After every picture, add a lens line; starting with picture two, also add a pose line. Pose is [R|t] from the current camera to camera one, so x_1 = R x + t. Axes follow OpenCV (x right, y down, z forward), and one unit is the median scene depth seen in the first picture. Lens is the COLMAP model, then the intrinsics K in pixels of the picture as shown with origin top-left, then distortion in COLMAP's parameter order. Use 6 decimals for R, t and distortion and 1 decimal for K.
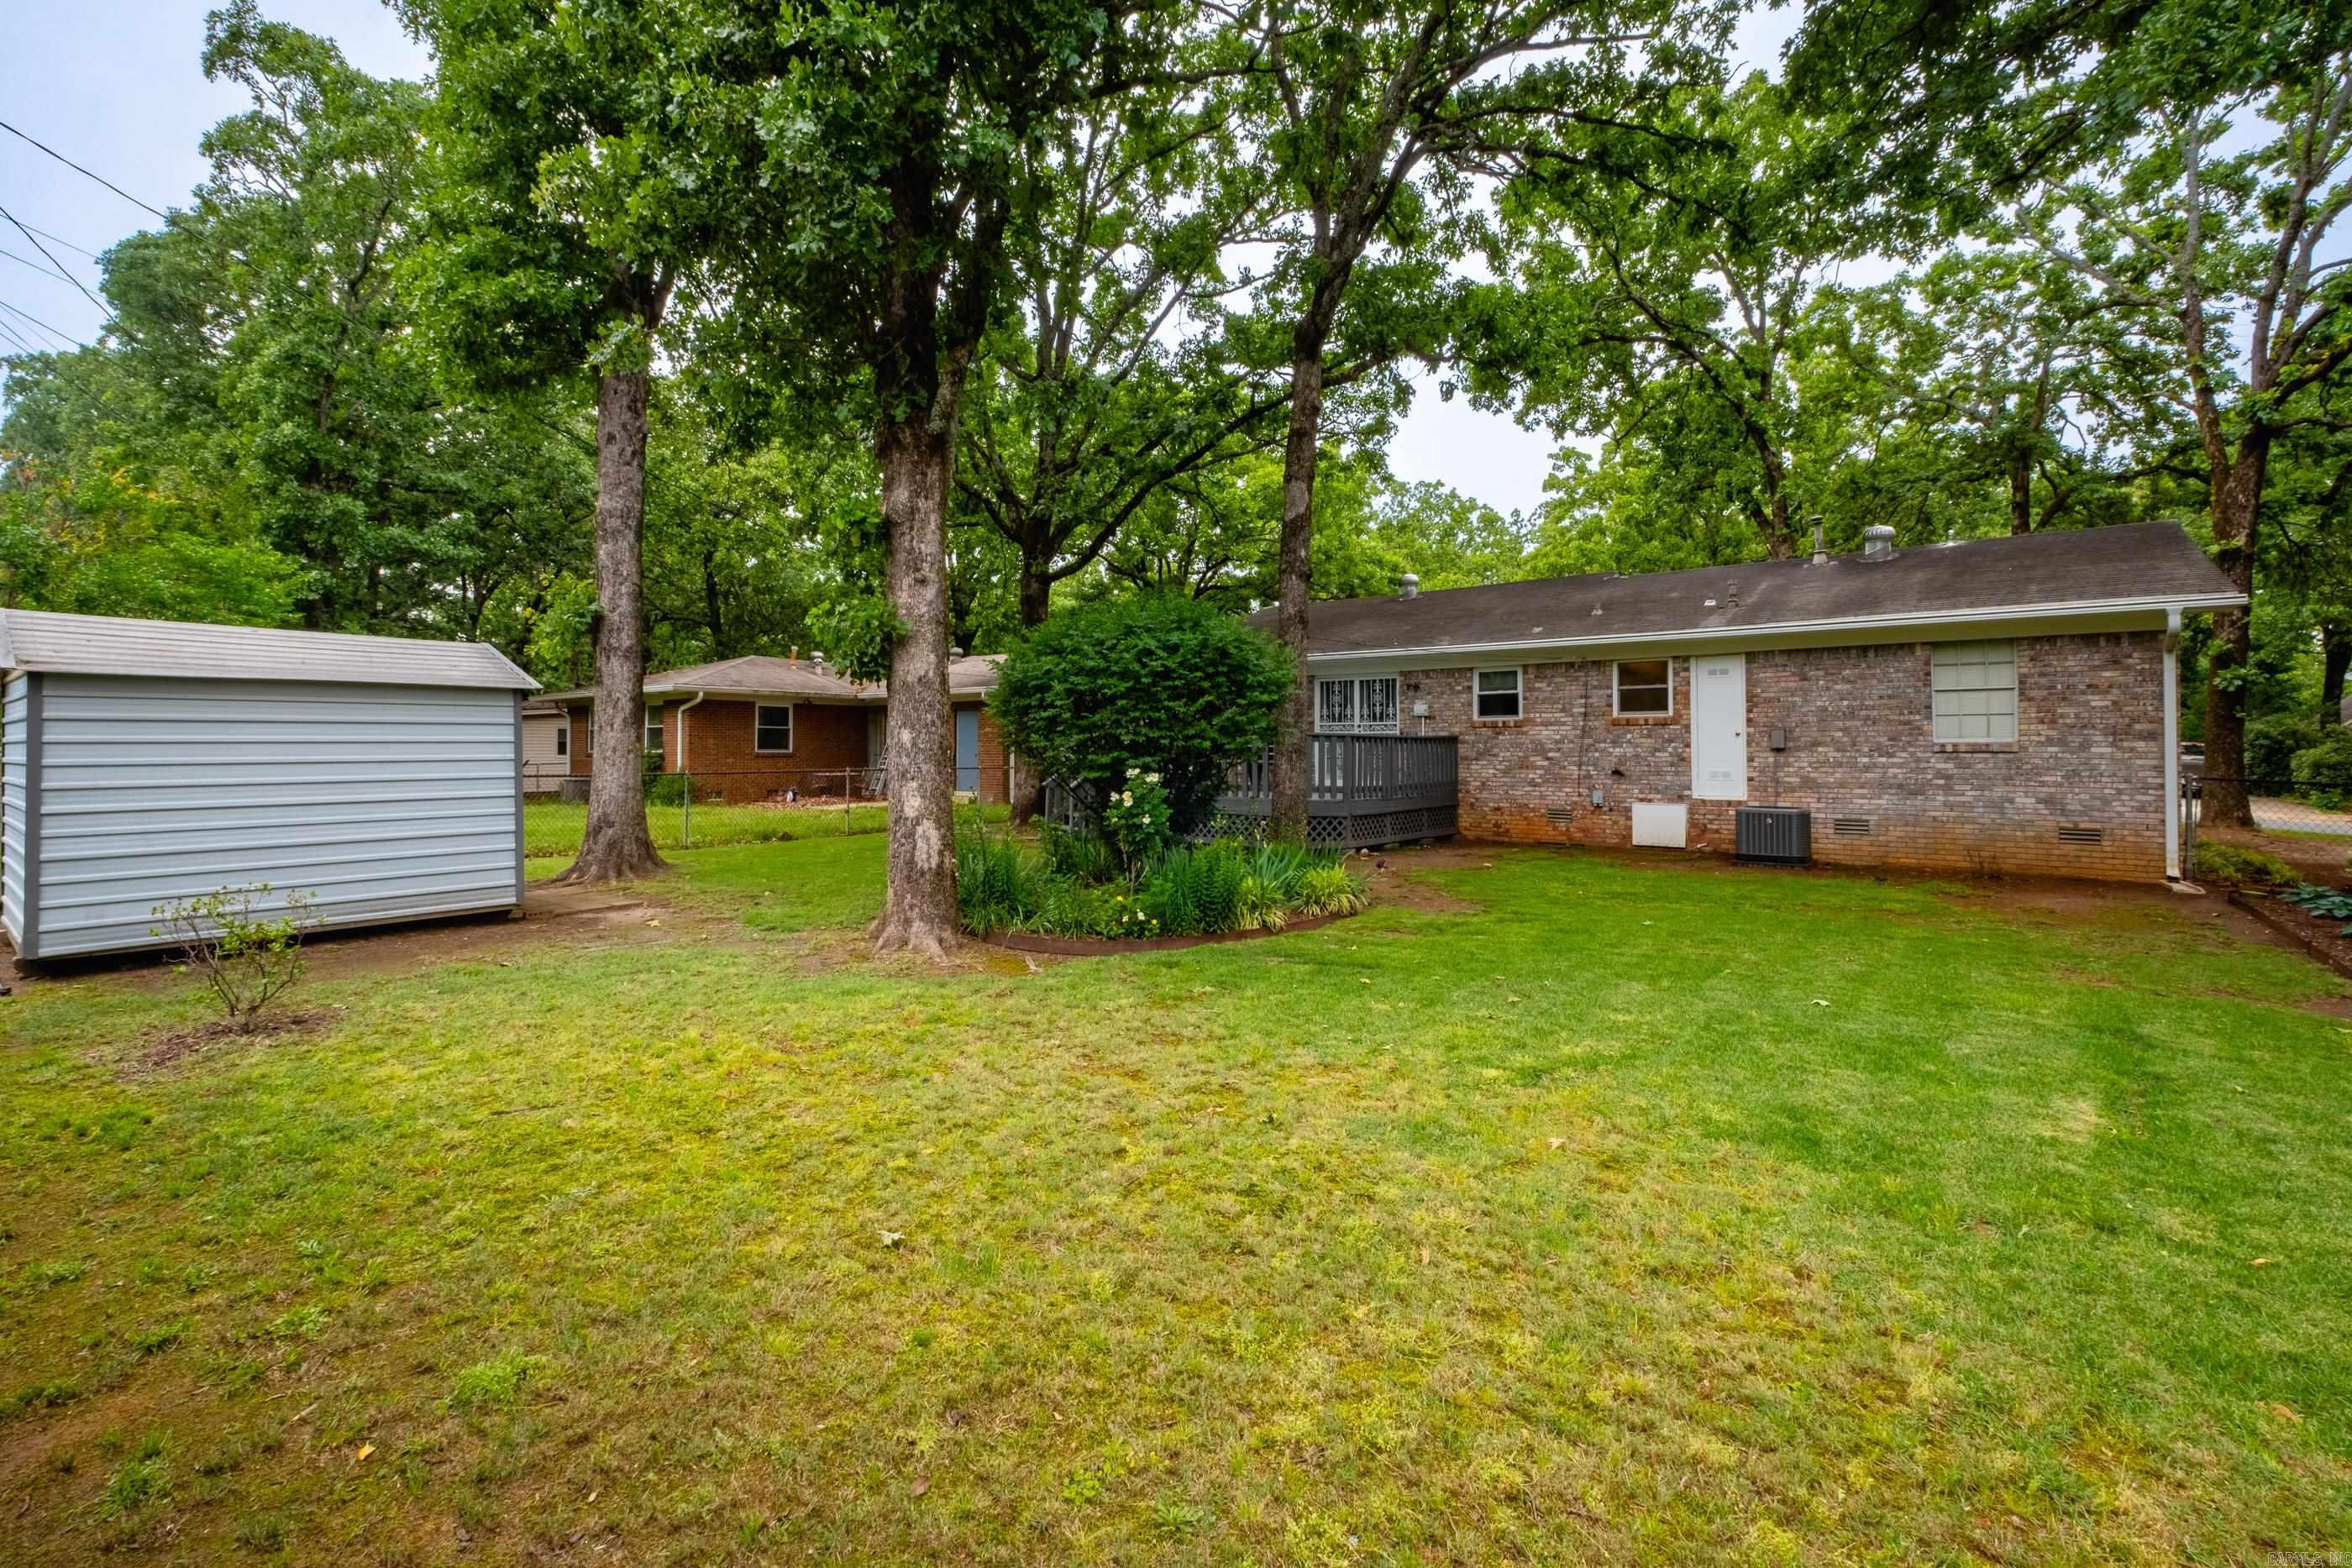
lens RADIAL K [[999.4, 0, 1177.1], [0, 999.4, 765.2], [0, 0, 1]] dist [0.001155, 0.000036]
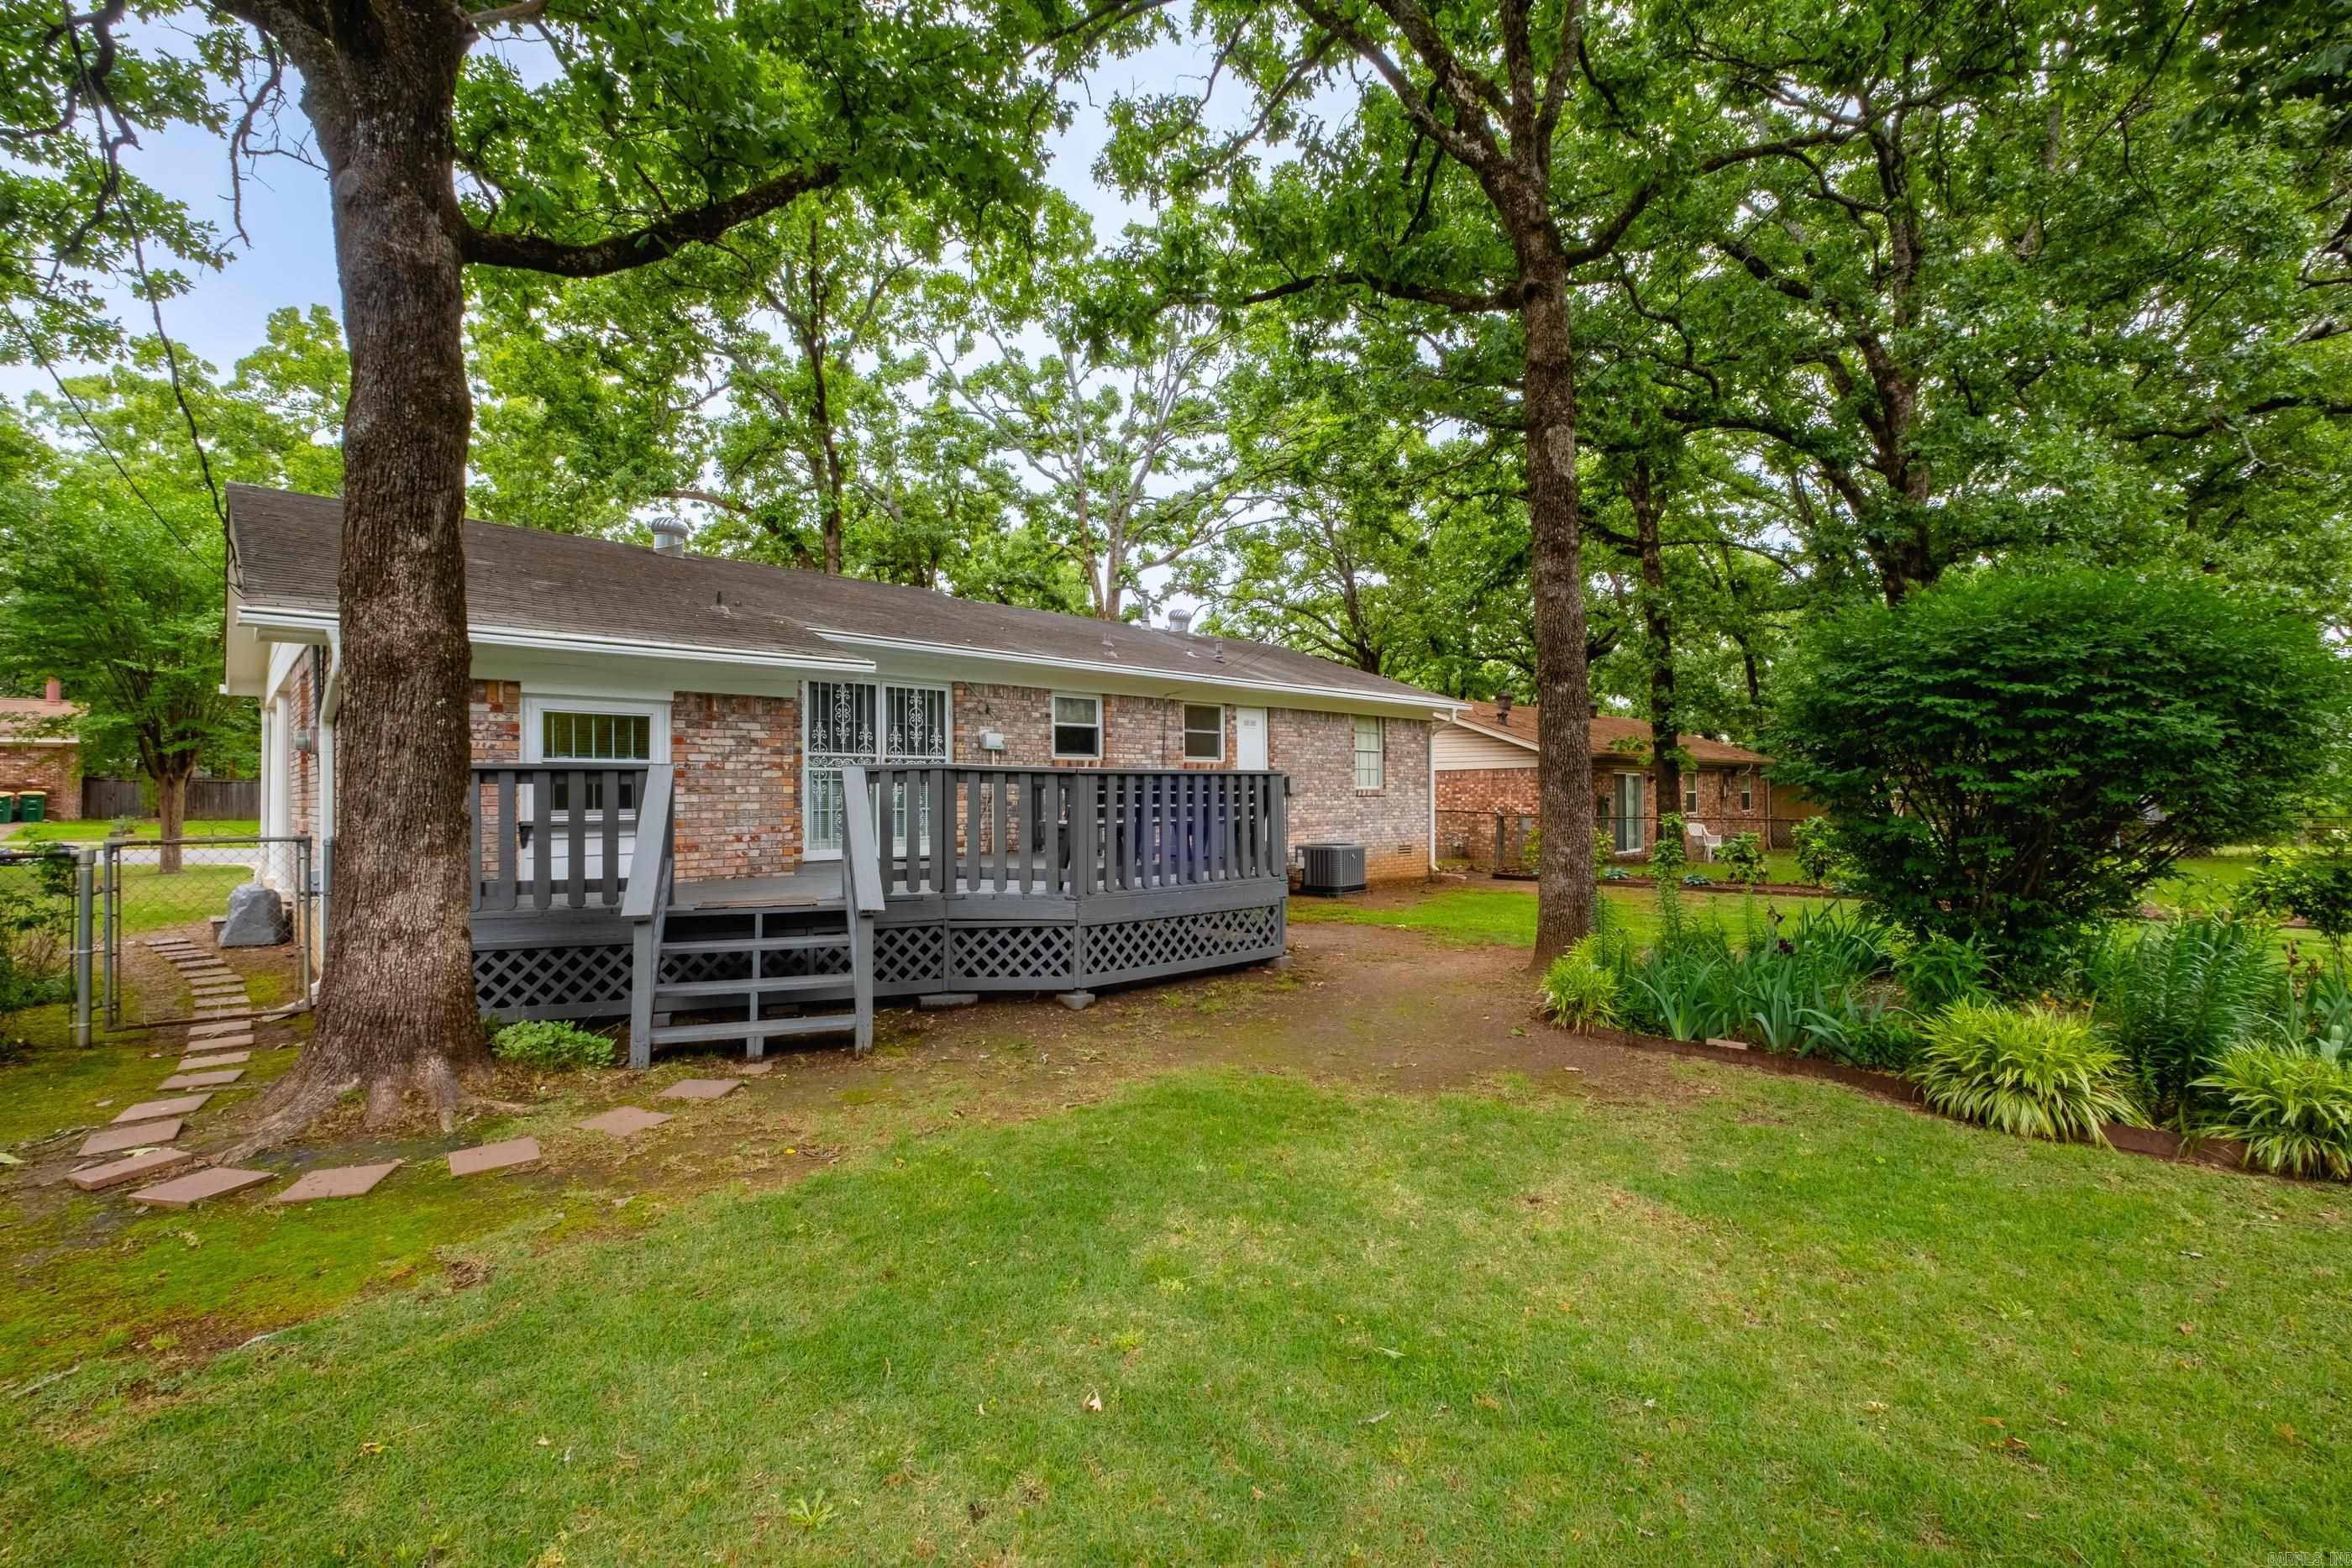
lens RADIAL K [[1010.5, 0, 1187.3], [0, 1010.5, 779.8], [0, 0, 1]] dist [-0.000291, -0.000387]
pose [[0.120545, 0.011589, 0.992640, -0.476988], [0.015804, 0.999783, -0.013592, -0.015117], [-0.992582, 0.017326, 0.120335, 0.804047]]
